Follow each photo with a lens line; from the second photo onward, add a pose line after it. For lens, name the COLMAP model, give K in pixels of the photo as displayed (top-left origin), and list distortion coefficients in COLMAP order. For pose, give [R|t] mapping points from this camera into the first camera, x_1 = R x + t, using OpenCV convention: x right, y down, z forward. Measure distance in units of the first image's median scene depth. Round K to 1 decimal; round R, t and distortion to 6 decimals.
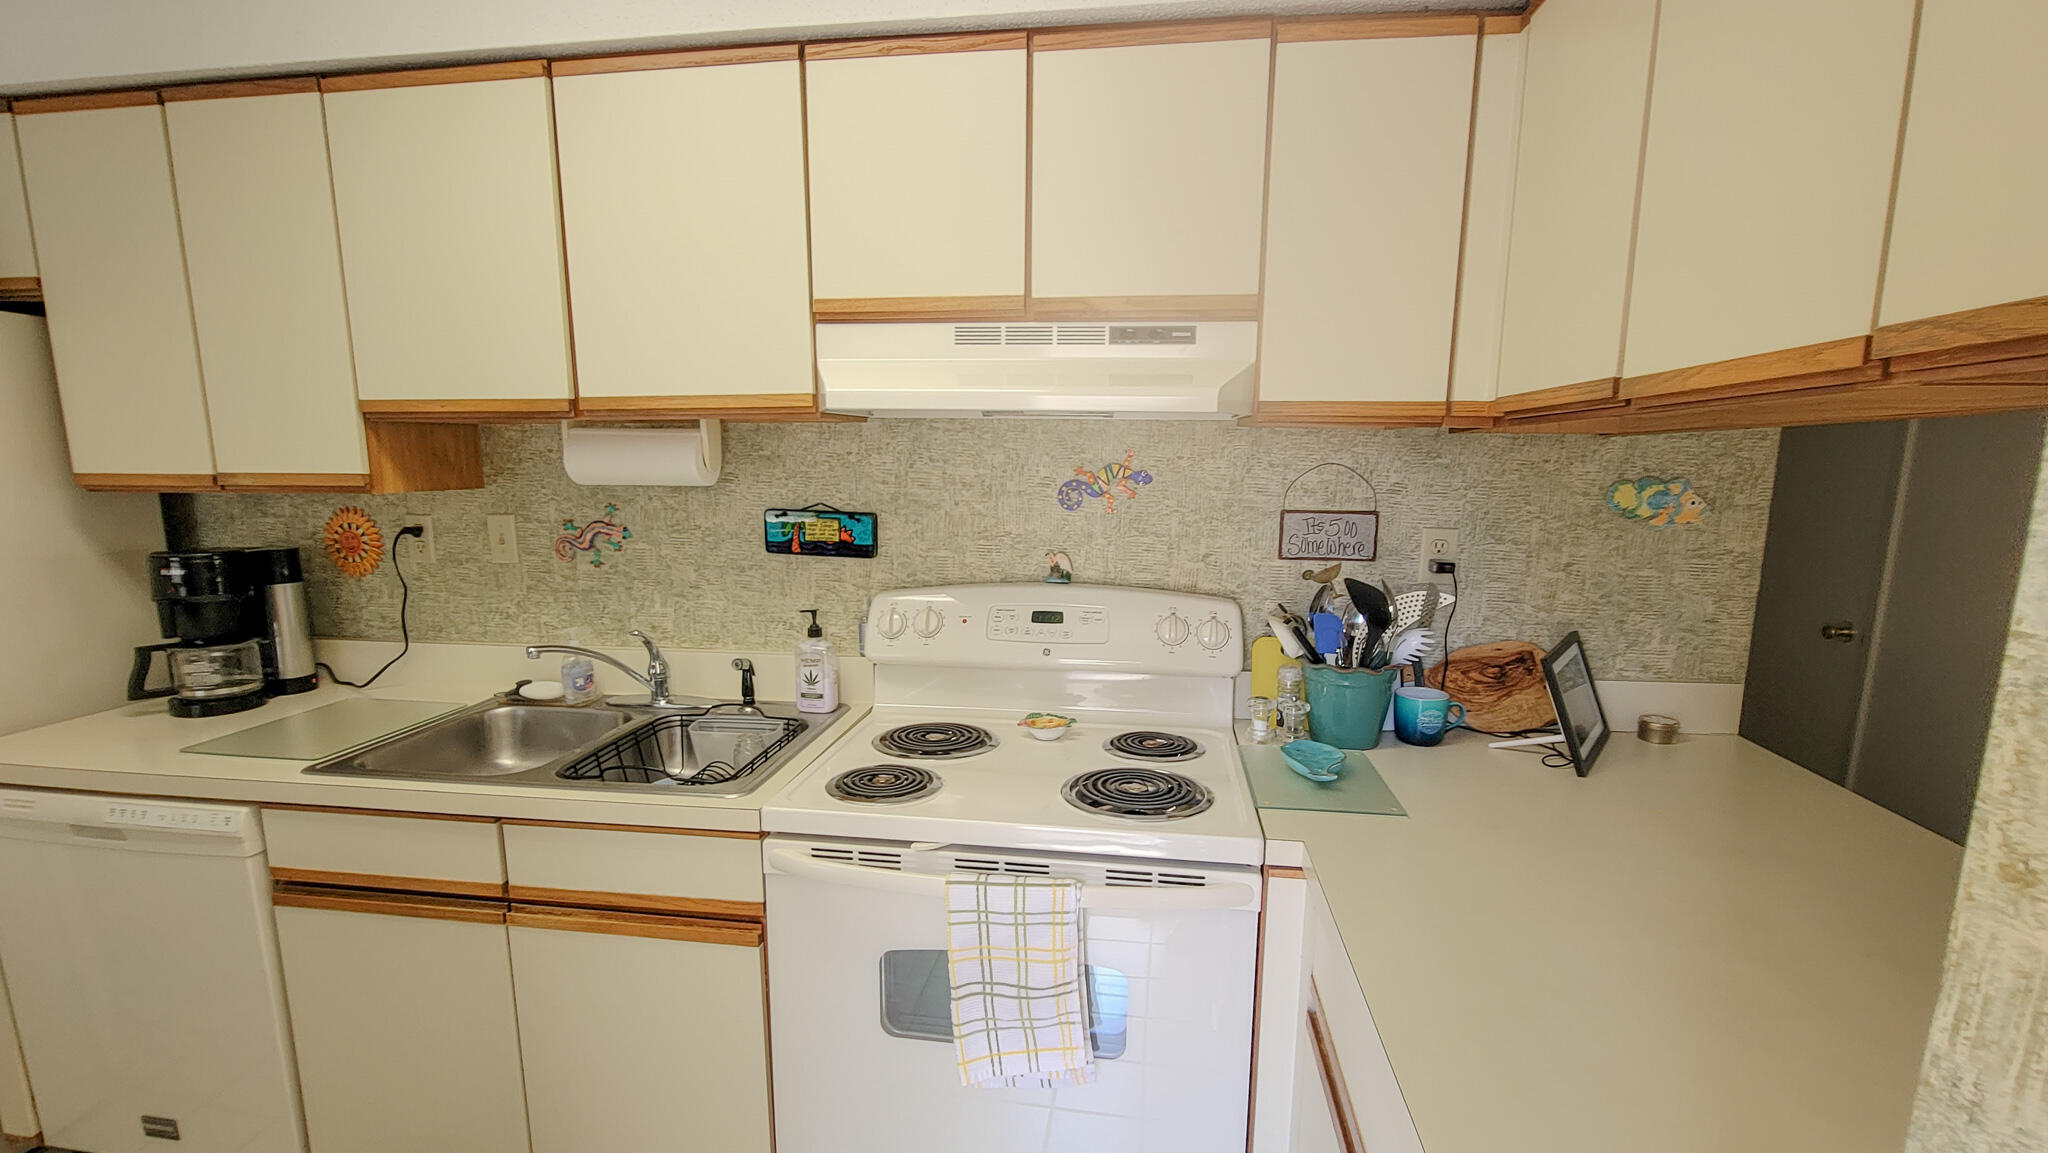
lens RADIAL K [[977.4, 0, 1032.1], [0, 977.4, 613.5], [0, 0, 1]] dist [-0.001849, -0.000417]
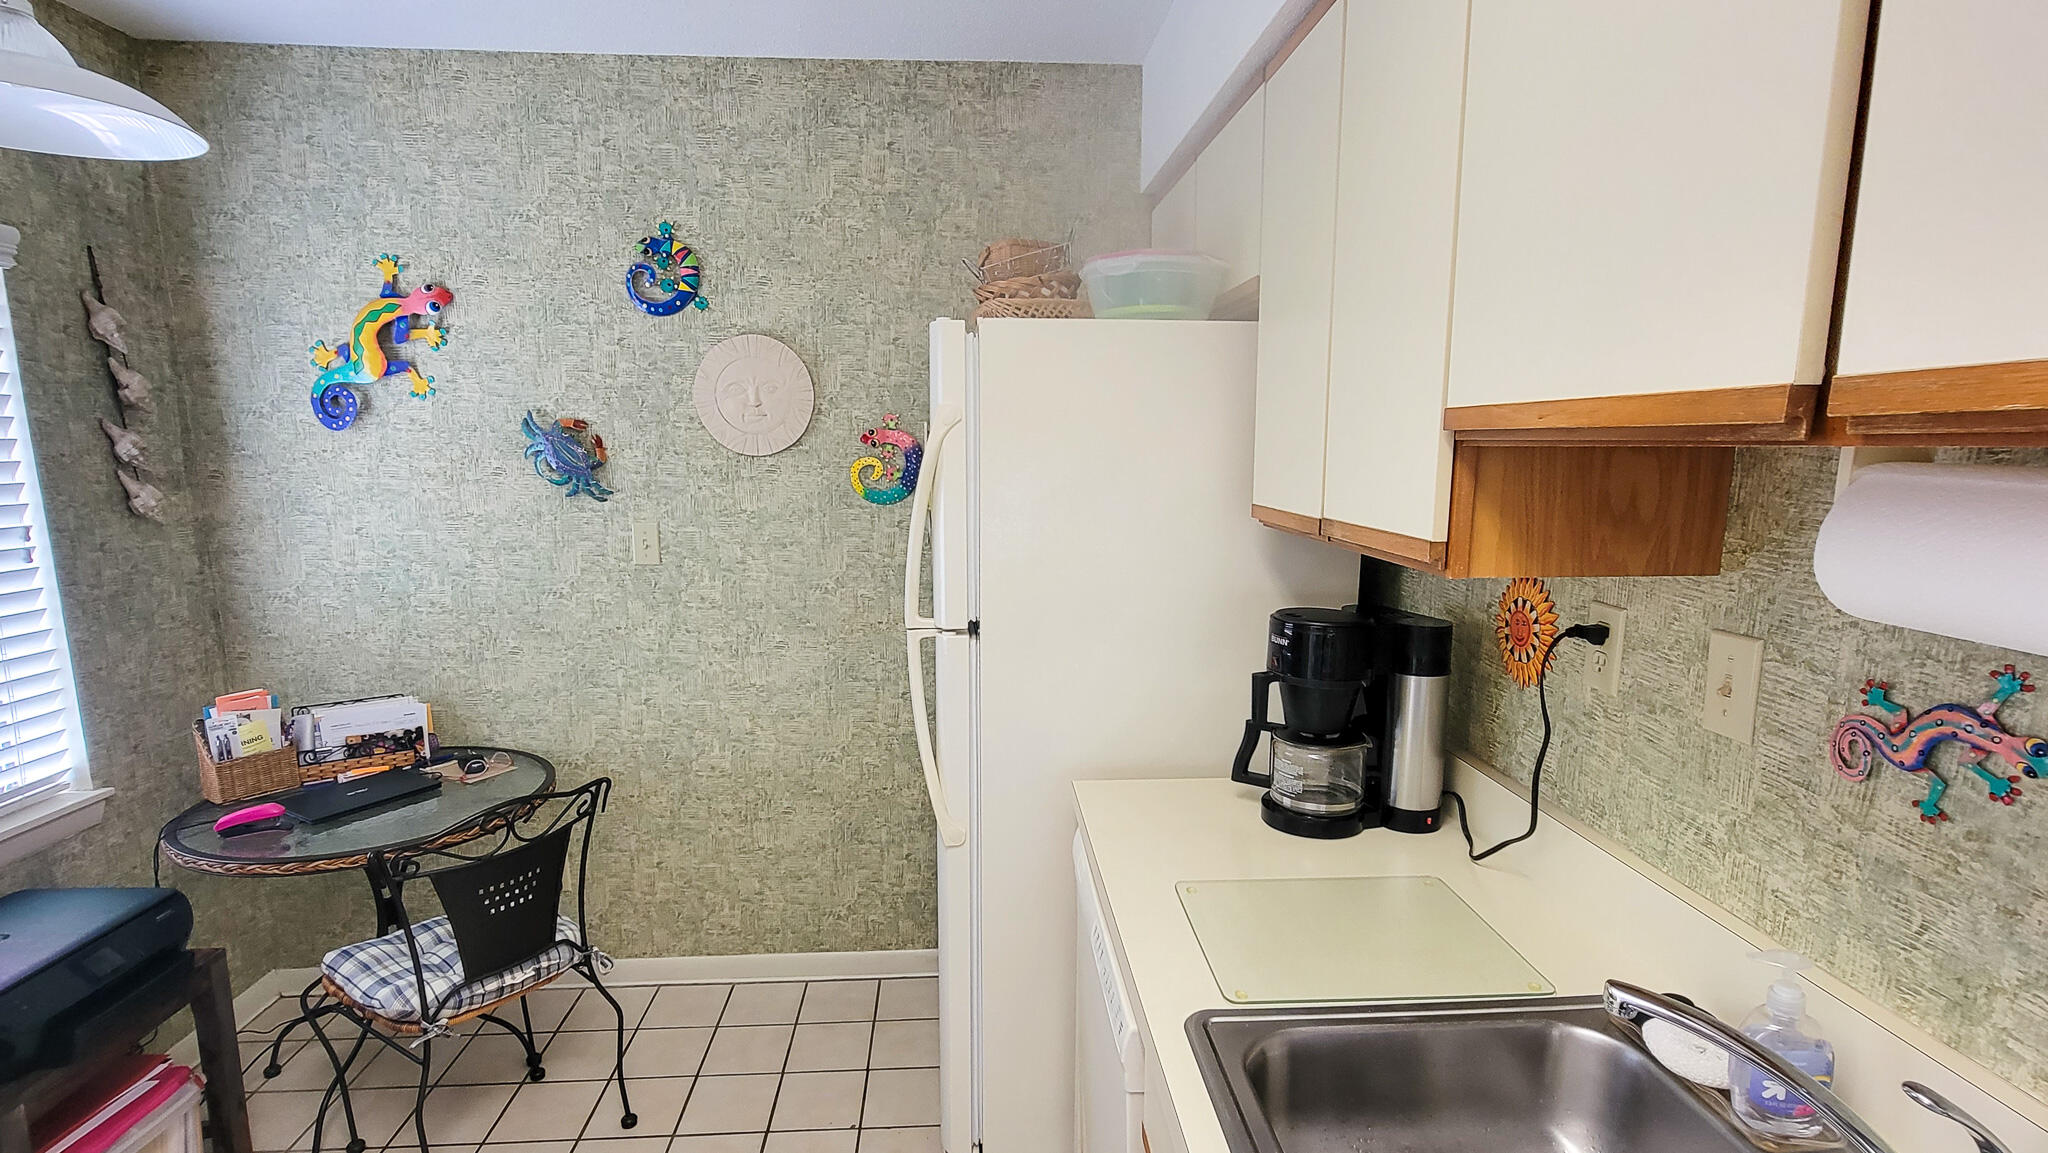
lens RADIAL K [[977.4, 0, 1032.1], [0, 977.4, 613.5], [0, 0, 1]] dist [-0.001849, -0.000417]
pose [[0.224146, 0.165329, -0.960429, -0.173542], [-0.151066, 0.979488, 0.133354, -0.123922], [0.962776, 0.115198, 0.244524, 0.564036]]
